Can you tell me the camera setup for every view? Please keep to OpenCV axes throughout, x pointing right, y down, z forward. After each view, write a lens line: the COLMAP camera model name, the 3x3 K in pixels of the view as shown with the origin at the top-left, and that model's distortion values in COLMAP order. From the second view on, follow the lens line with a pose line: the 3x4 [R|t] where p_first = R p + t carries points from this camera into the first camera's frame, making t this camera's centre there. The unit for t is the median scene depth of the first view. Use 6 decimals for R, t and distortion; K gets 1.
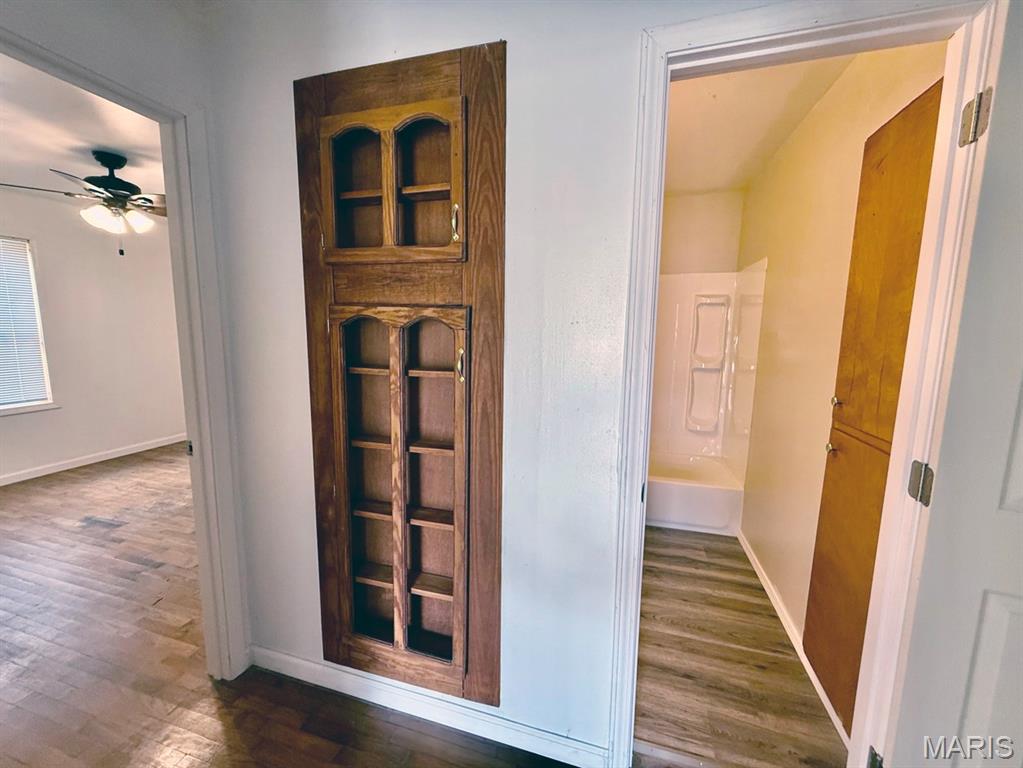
lens RADIAL K [[411.9, 0, 506.4], [0, 411.9, 380.2], [0, 0, 1]] dist [0.002637, 0.000428]
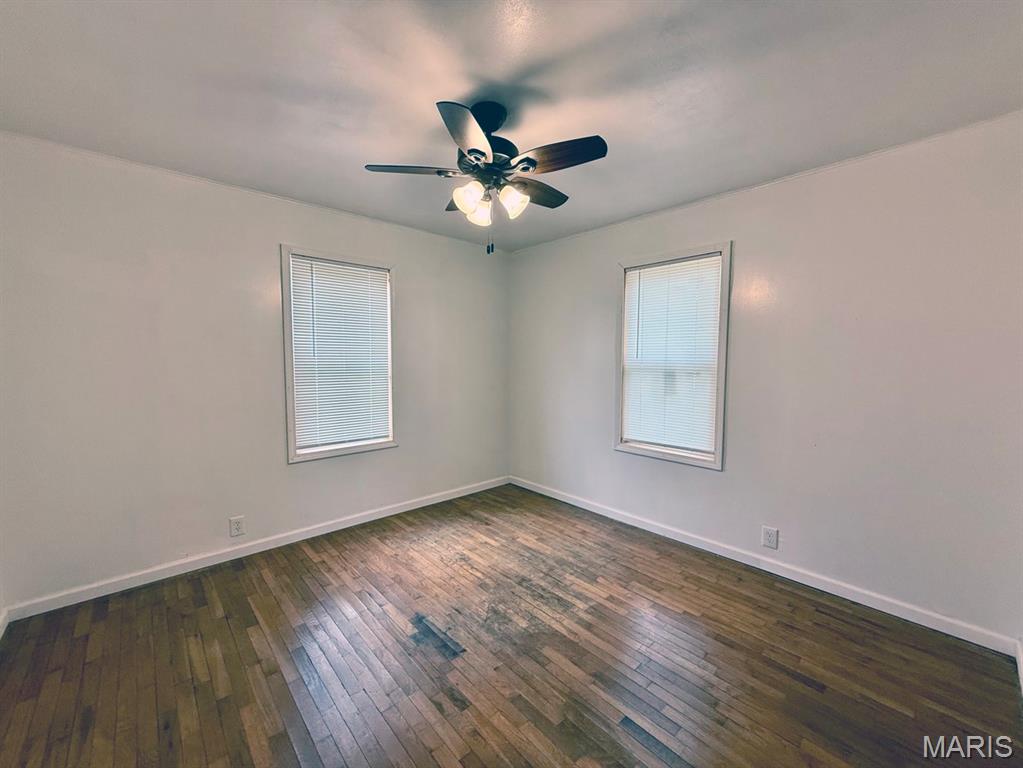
lens RADIAL K [[411.9, 0, 506.4], [0, 411.9, 380.2], [0, 0, 1]] dist [0.002637, 0.000428]
pose [[0.855564, 0.022167, -0.517223, -0.508905], [-0.063186, 0.996085, -0.061830, -0.049210], [0.513827, 0.085581, 0.853614, 0.417498]]
